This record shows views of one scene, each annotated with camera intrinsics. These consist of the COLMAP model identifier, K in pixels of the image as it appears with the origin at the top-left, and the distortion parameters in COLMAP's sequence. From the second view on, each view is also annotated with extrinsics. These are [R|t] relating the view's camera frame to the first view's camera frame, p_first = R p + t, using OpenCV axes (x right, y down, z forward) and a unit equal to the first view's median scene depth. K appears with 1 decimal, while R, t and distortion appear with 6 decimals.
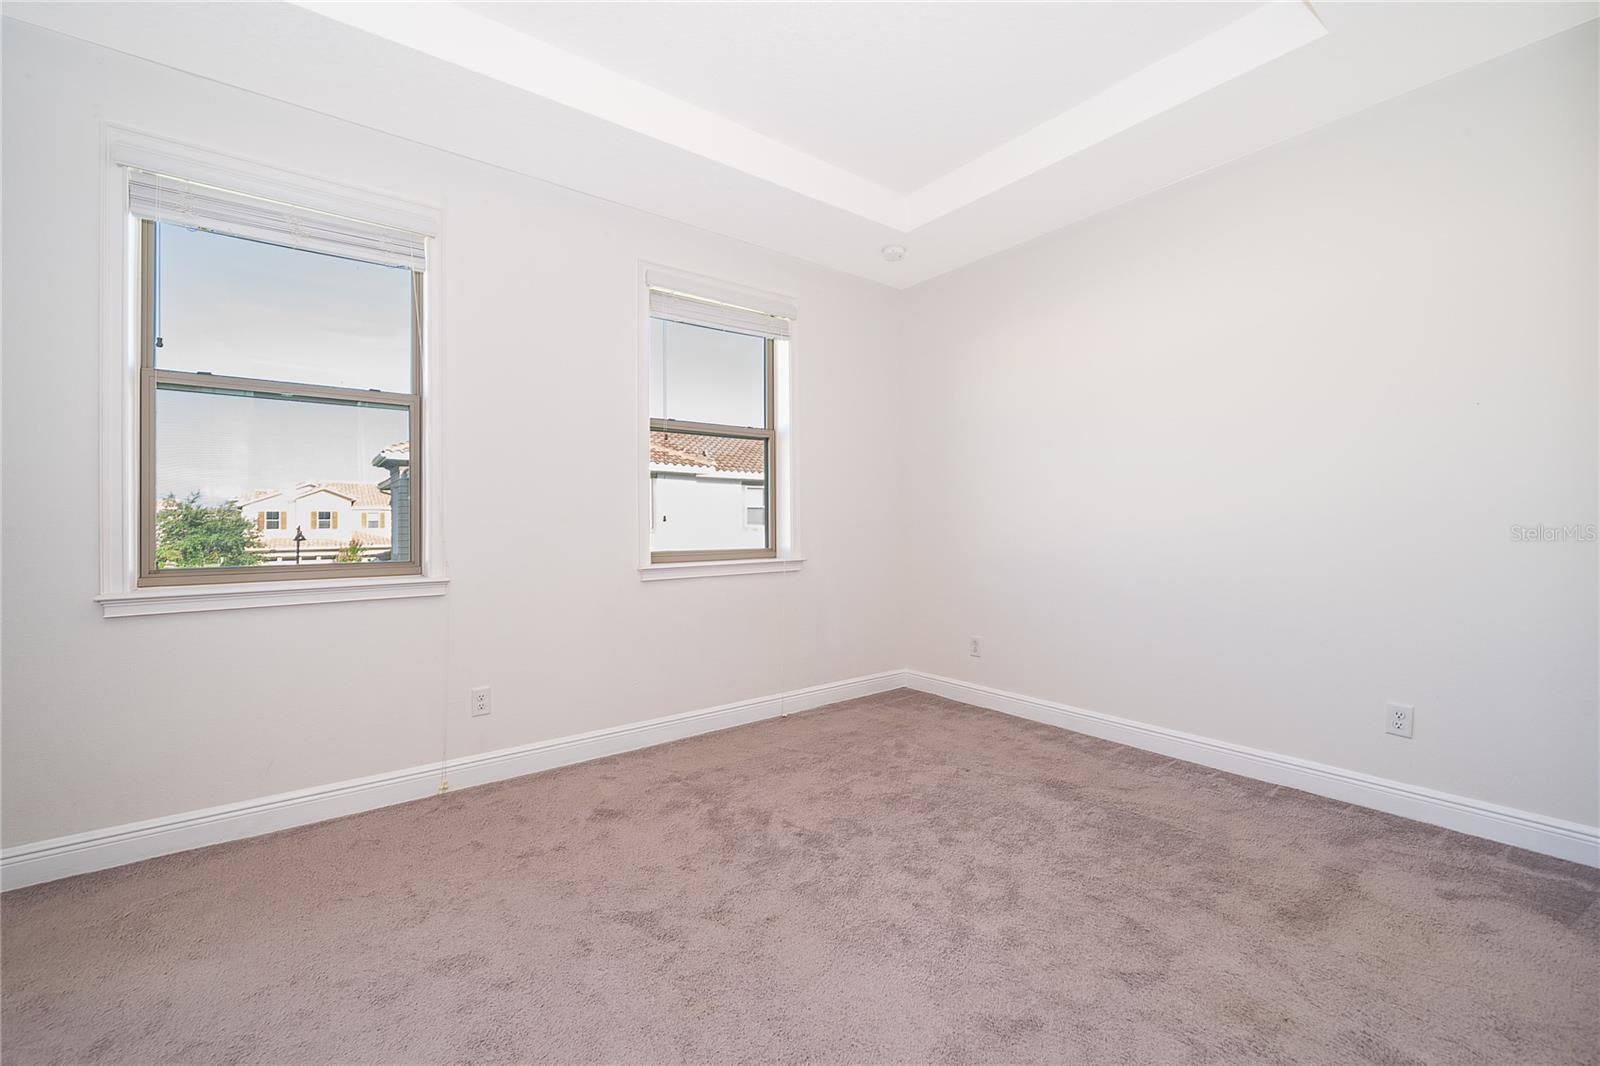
lens RADIAL K [[649.6, 0, 799.7], [0, 649.6, 532.9], [0, 0, 1]] dist [0.003897, 0.000259]
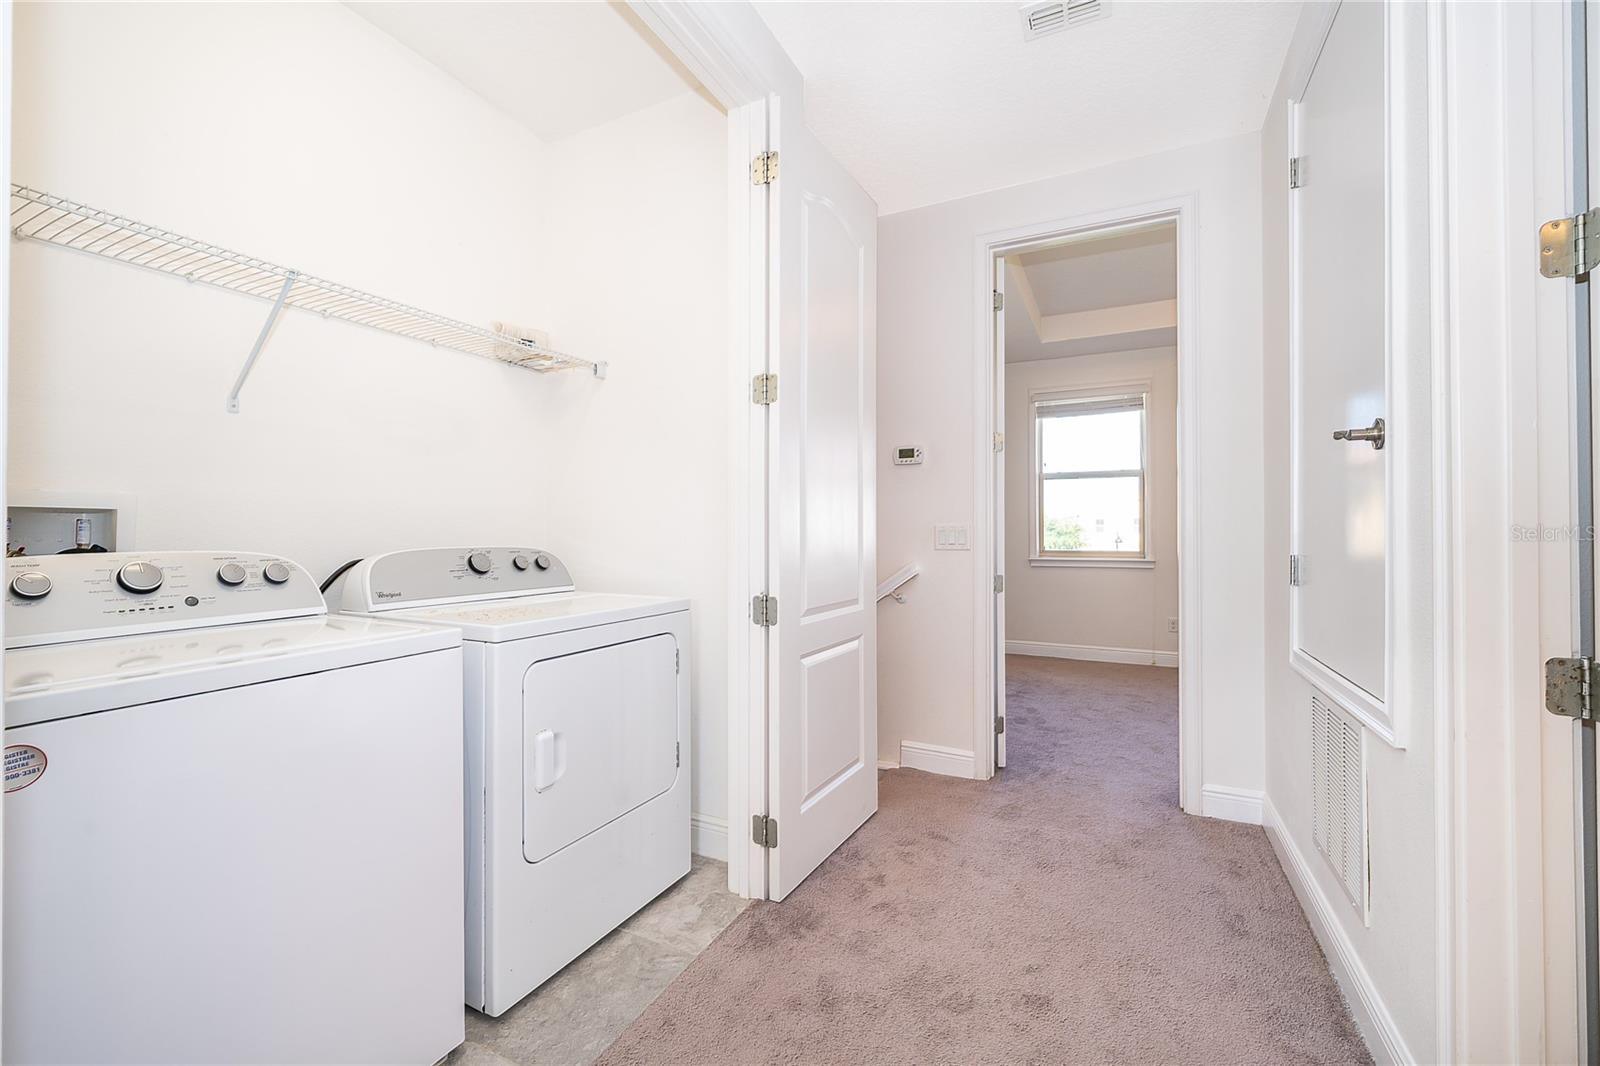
lens RADIAL K [[649.6, 0, 799.3], [0, 649.6, 533.9], [0, 0, 1]] dist [0.003897, 0.000259]
pose [[0.440084, -0.000921, -0.897956, 0.942308], [-0.002015, 0.999996, -0.002013, -0.003344], [0.897954, 0.002695, 0.440080, -1.048589]]
